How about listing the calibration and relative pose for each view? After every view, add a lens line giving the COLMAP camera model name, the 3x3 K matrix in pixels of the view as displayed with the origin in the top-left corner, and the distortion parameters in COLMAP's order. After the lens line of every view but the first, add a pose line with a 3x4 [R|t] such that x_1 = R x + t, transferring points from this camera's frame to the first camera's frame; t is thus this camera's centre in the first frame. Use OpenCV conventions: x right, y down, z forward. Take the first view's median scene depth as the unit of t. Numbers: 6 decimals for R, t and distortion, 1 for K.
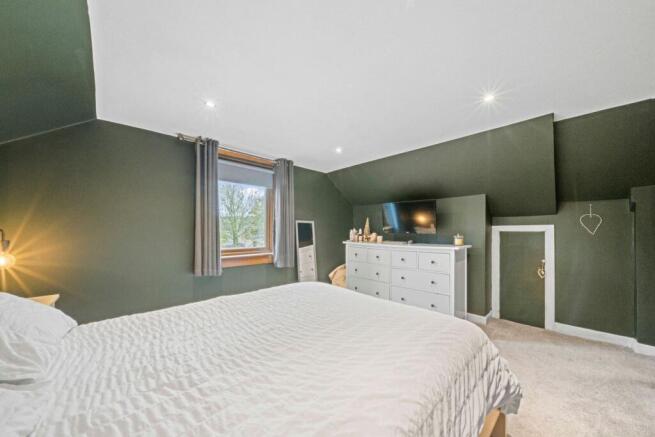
lens RADIAL K [[225.0, 0, 329.8], [0, 225.0, 221.8], [0, 0, 1]] dist [0.000537, 0.000094]
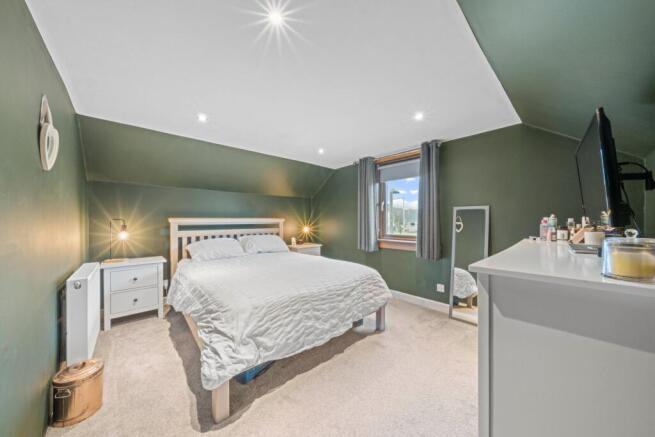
lens RADIAL K [[225.0, 0, 329.8], [0, 225.0, 221.8], [0, 0, 1]] dist [0.000537, 0.000094]
pose [[-0.041515, 0.005501, -0.999123, 0.814439], [0.045194, 0.998972, 0.003622, 0.027968], [0.998115, -0.045004, -0.041721, 0.694802]]
